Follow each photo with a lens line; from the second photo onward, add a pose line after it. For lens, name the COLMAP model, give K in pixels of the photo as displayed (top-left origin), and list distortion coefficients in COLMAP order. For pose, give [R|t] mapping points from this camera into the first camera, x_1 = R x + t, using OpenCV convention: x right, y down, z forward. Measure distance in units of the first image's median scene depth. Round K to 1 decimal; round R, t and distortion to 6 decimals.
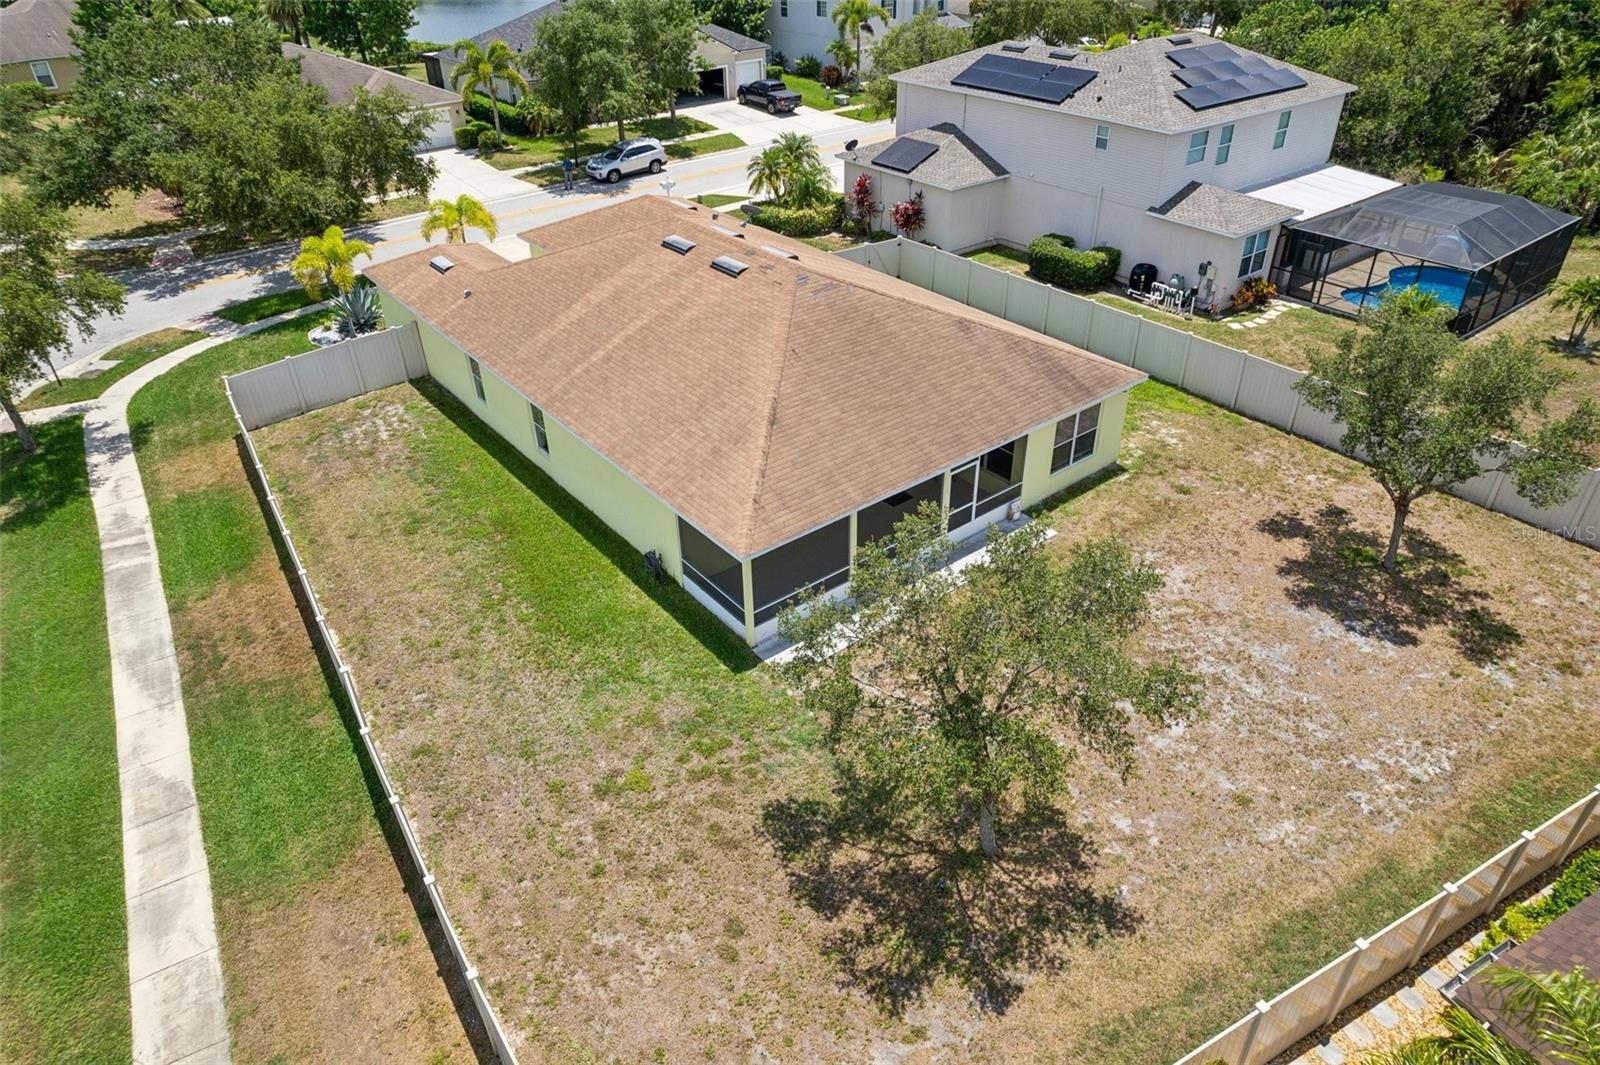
lens RADIAL K [[1023.8, 0, 802.9], [0, 1023.8, 533.8], [0, 0, 1]] dist [-0.083760, 0.078918]
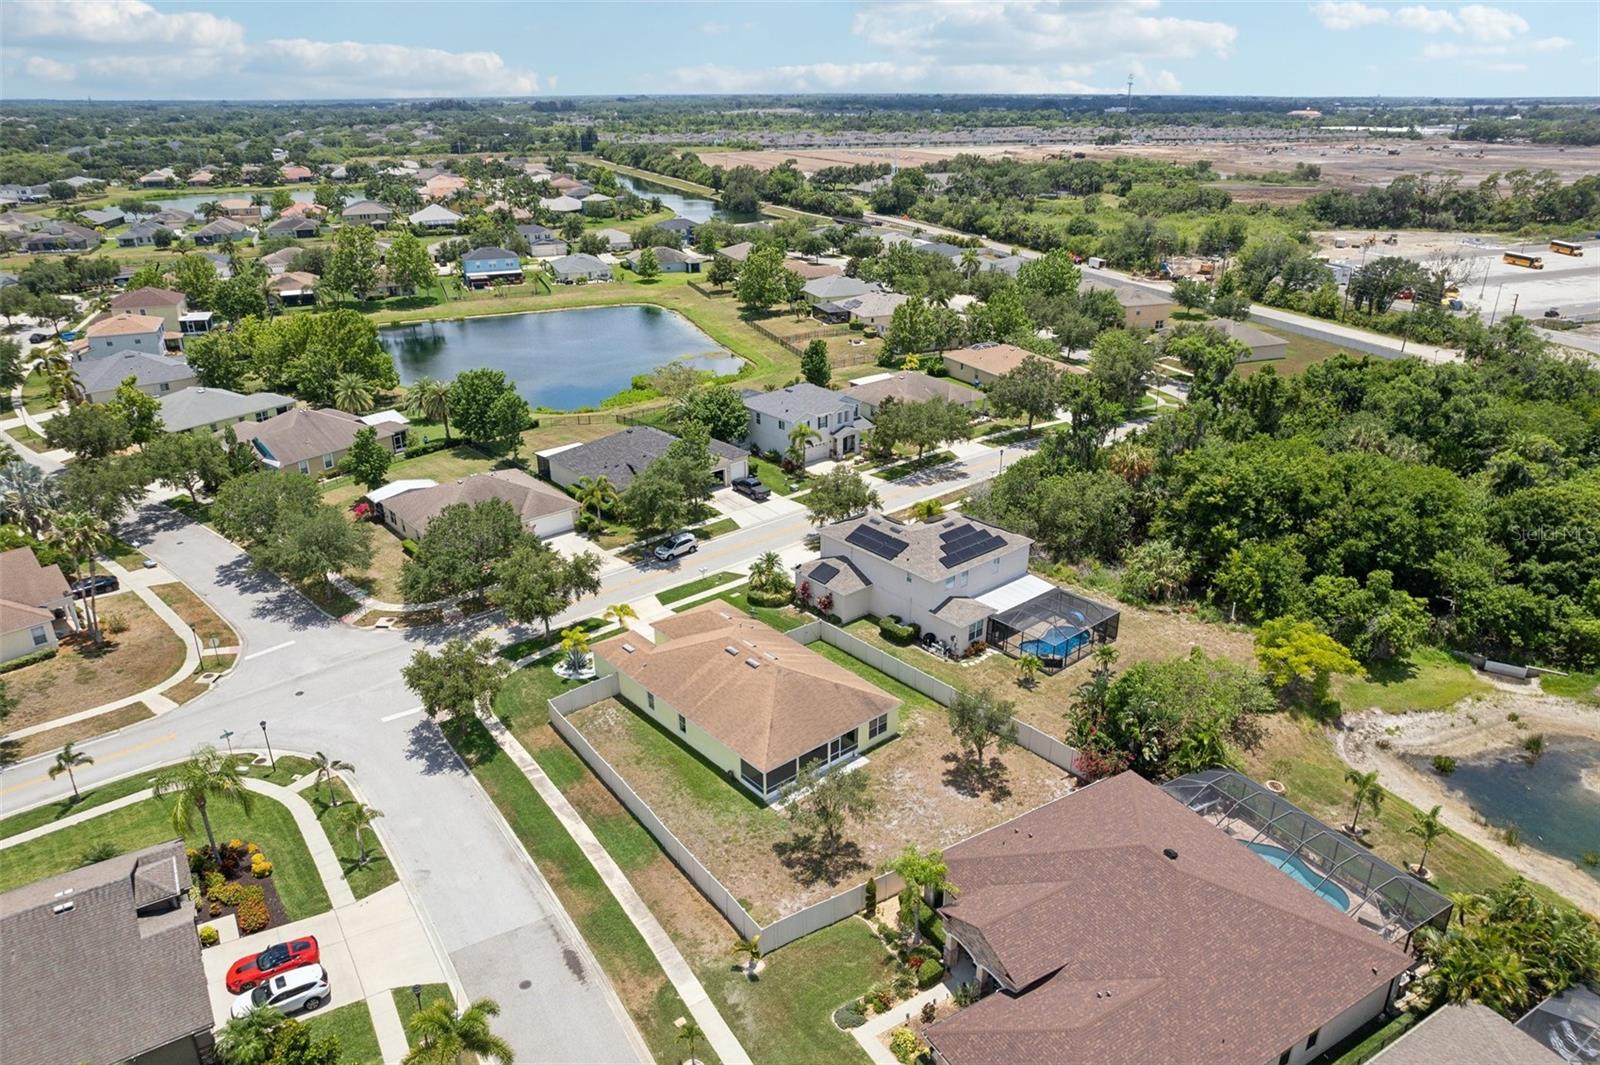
lens RADIAL K [[1060.6, 0, 800.0], [0, 1060.6, 532.5], [0, 0, 1]] dist [-0.066062, 0.056644]
pose [[0.999258, -0.005338, 0.038141, -0.047664], [0.012373, 0.982342, -0.186684, -0.068960], [-0.036471, 0.187017, 0.981679, -1.739960]]
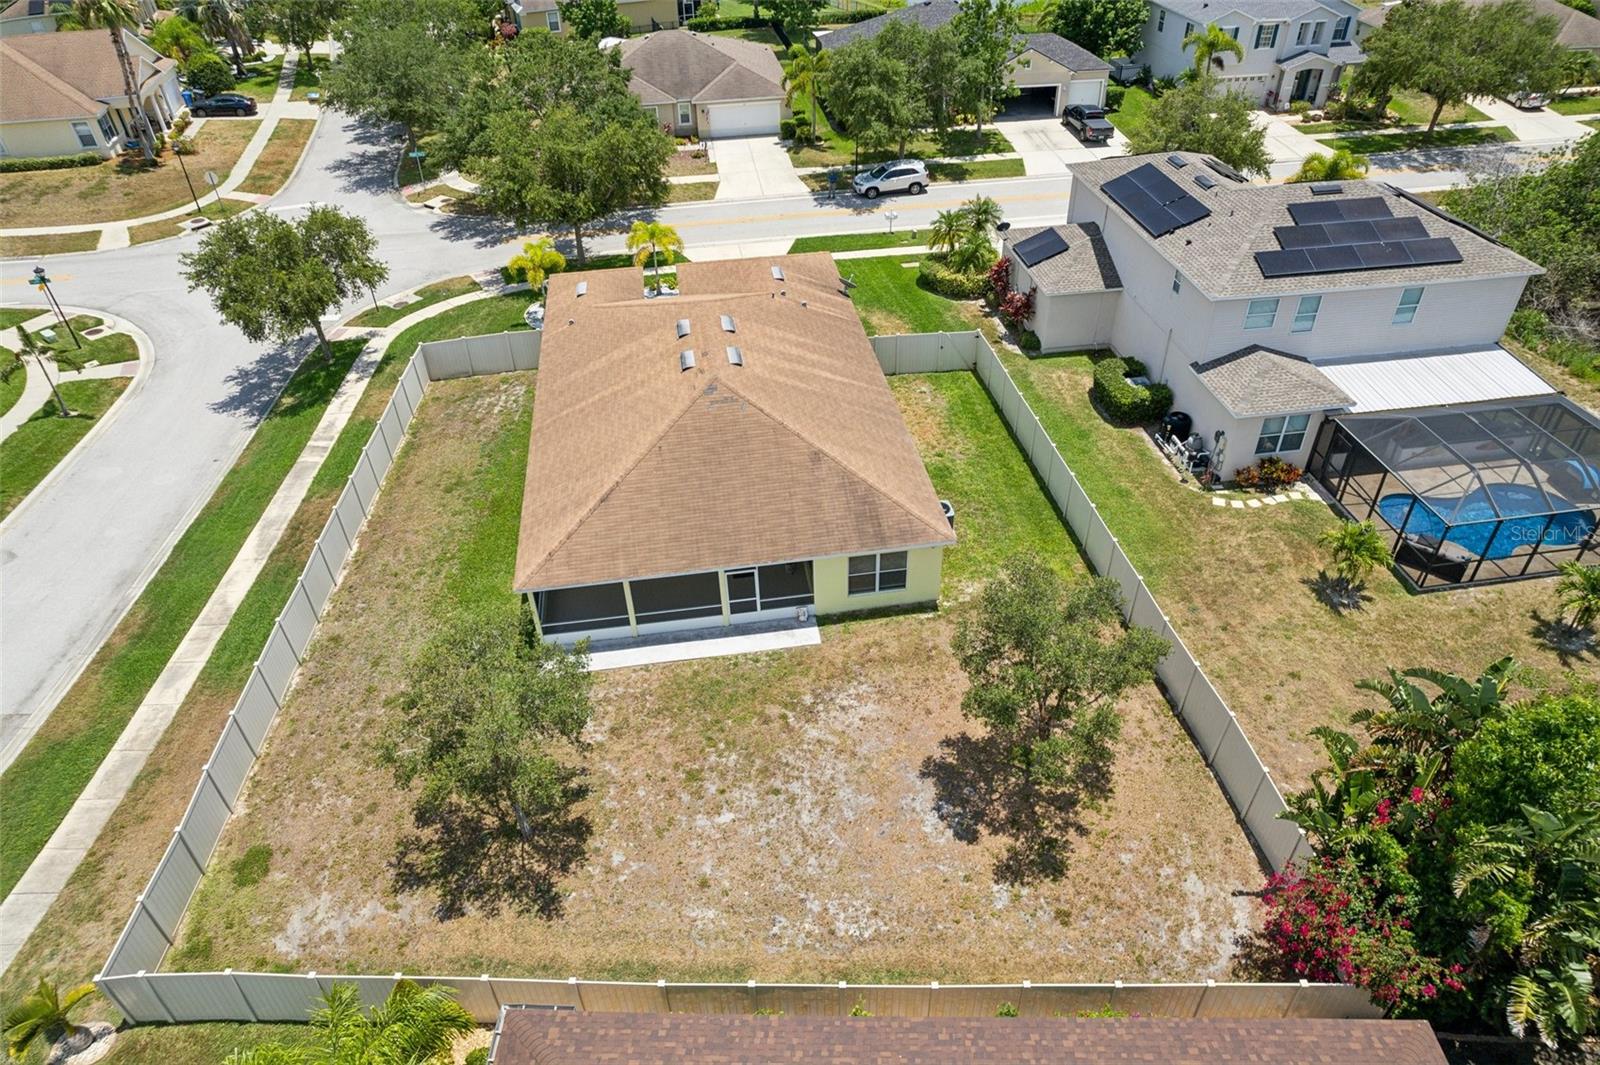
lens RADIAL K [[1023.8, 0, 802.9], [0, 1023.8, 533.8], [0, 0, 1]] dist [-0.083760, 0.078918]
pose [[0.867099, 0.301510, -0.396524, 0.587564], [-0.266532, 0.953303, 0.142036, -0.255702], [0.420833, -0.017473, 0.906970, -0.108410]]
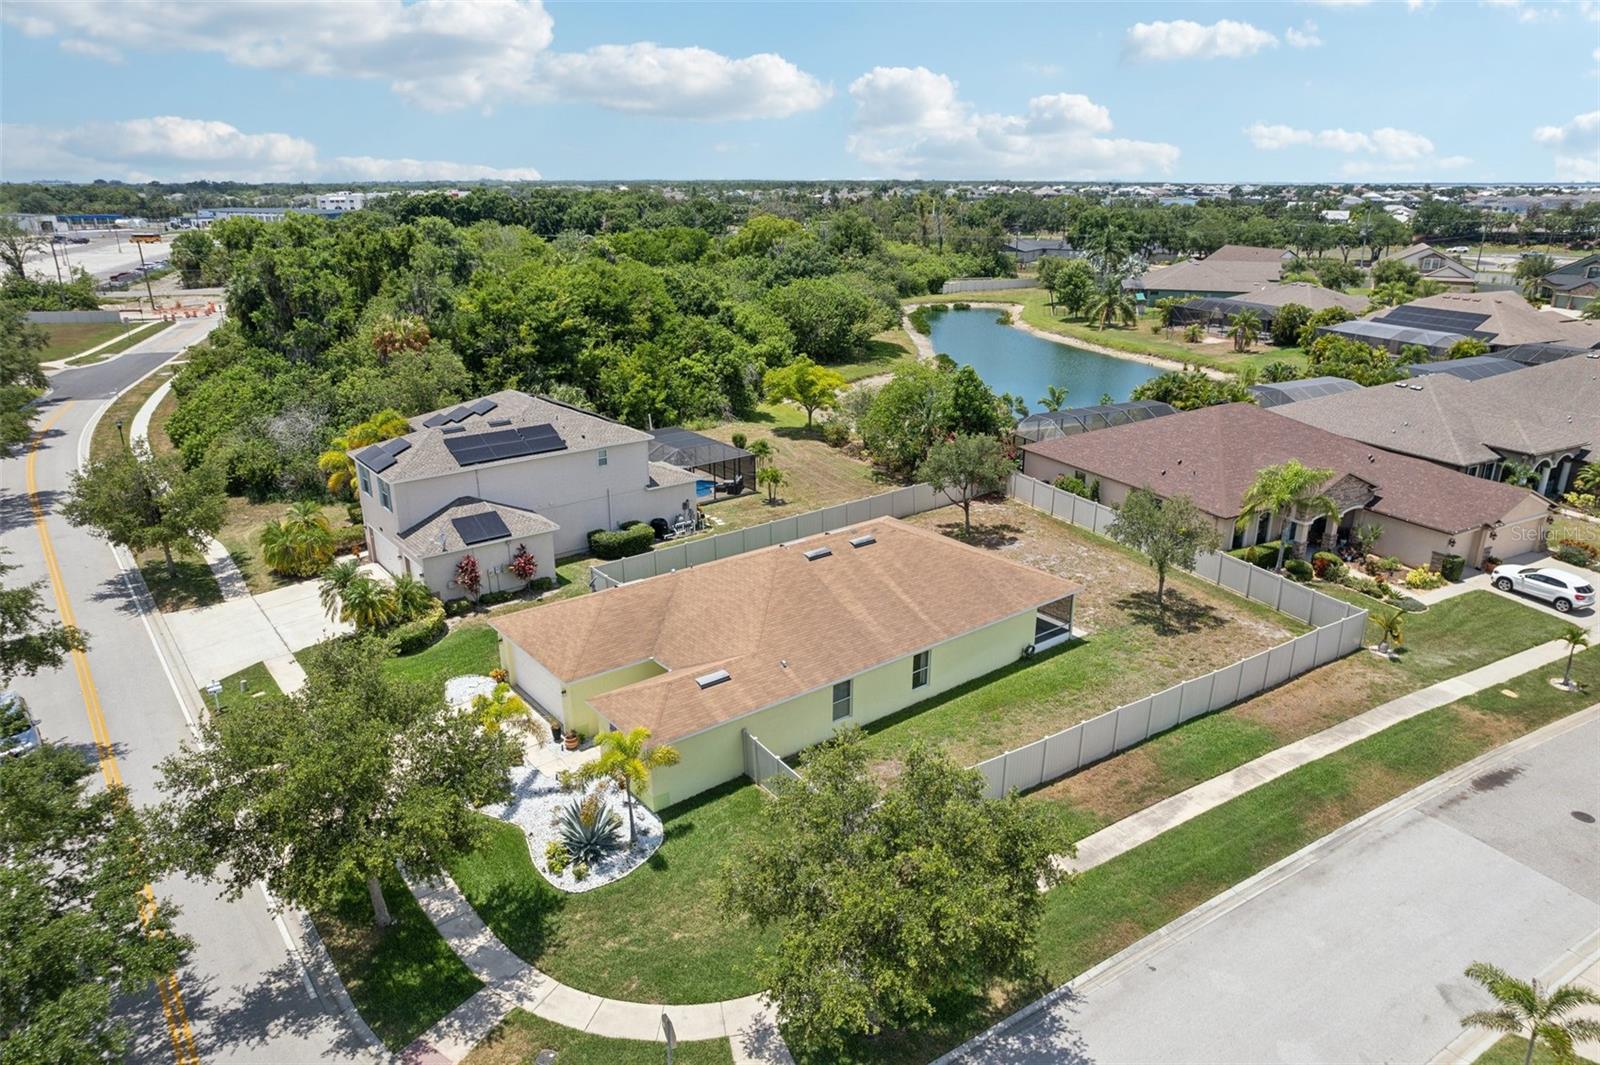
lens RADIAL K [[1047.5, 0, 800.0], [0, 1047.5, 532.5], [0, 0, 1]] dist [-0.072991, 0.054128]
pose [[0.006736, -0.310697, 0.950485, -1.536670], [0.553864, 0.792550, 0.255146, -0.699944], [-0.832580, 0.524721, 0.177422, 0.717615]]
